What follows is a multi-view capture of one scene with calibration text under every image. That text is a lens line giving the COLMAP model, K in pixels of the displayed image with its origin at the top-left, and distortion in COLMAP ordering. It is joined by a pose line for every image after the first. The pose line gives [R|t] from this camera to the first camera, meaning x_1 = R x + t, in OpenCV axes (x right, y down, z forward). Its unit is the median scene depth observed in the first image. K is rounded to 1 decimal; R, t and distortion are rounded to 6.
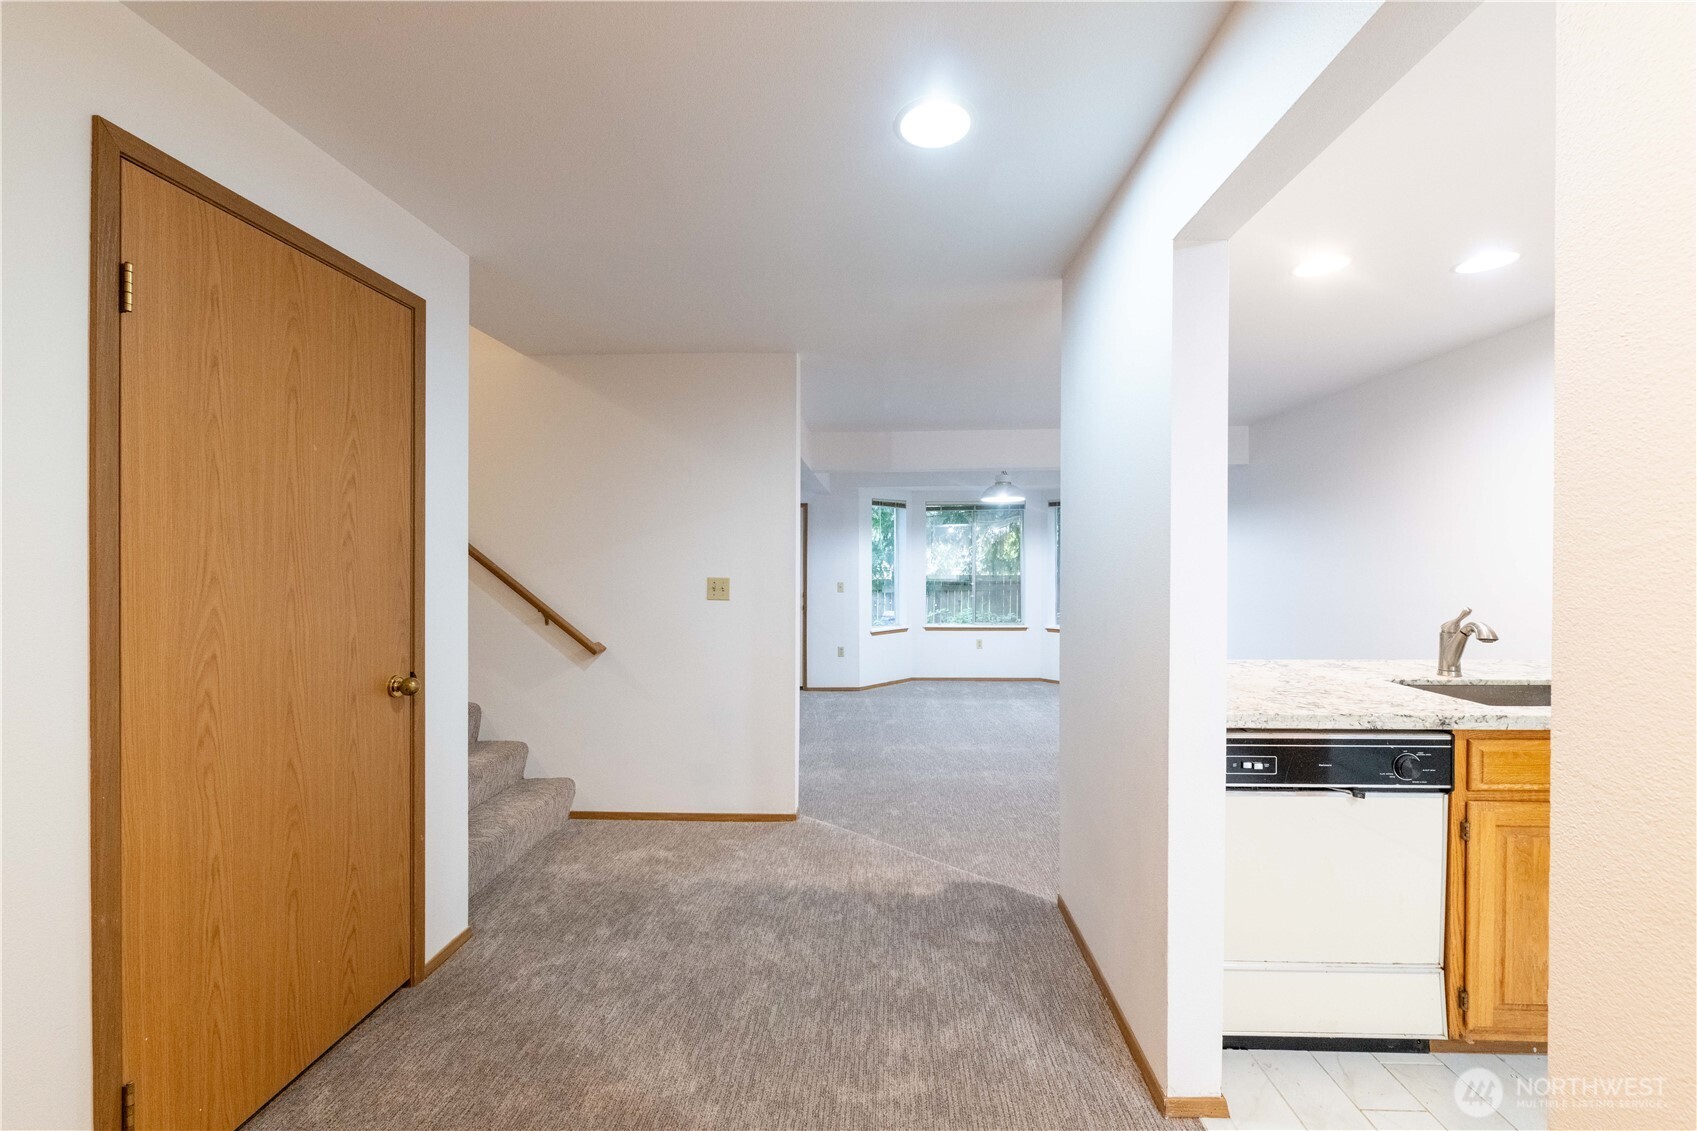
lens RADIAL K [[669.0, 0, 842.5], [0, 669.0, 568.5], [0, 0, 1]] dist [0.000441, -0.000895]
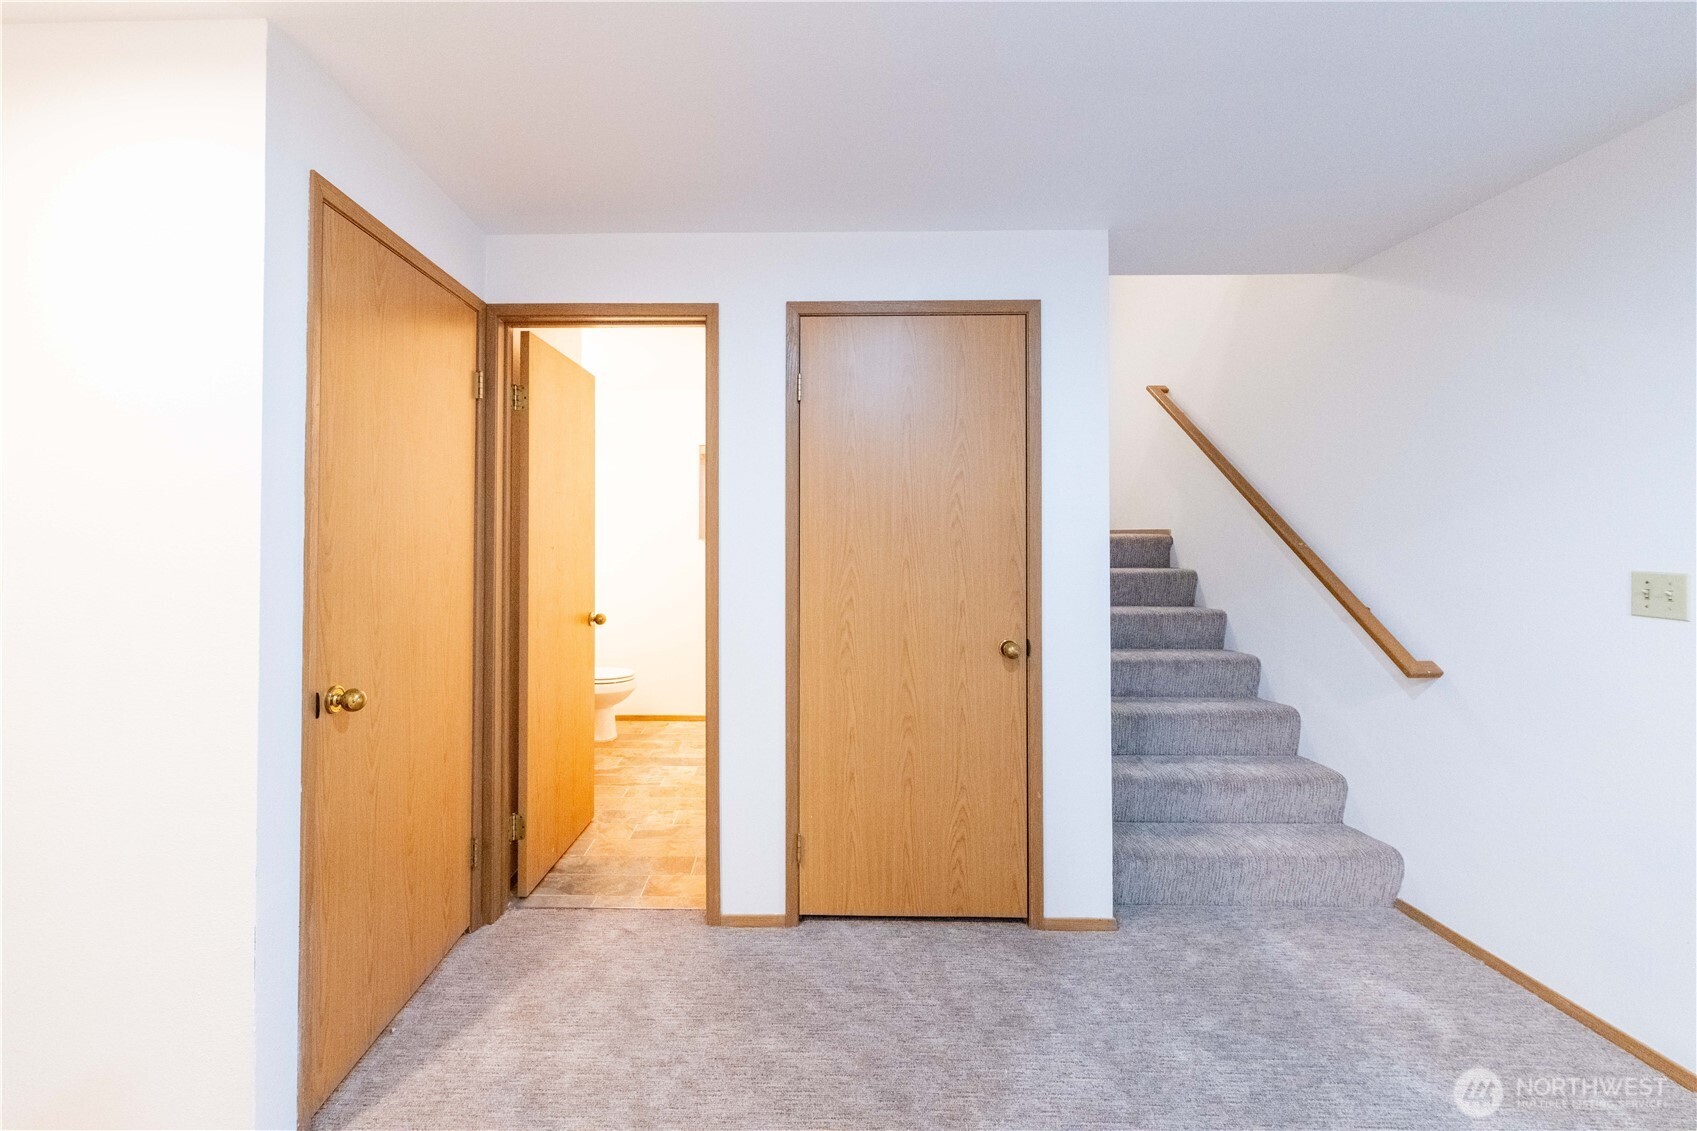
lens RADIAL K [[669.0, 0, 764.3], [0, 669.0, 524.4], [0, 0, 1]] dist [0.000441, -0.000895]
pose [[0.047175, -0.016241, -0.998755, 0.426753], [-0.010903, 0.999800, -0.016773, -0.011285], [0.998827, 0.011680, 0.046988, 0.490814]]
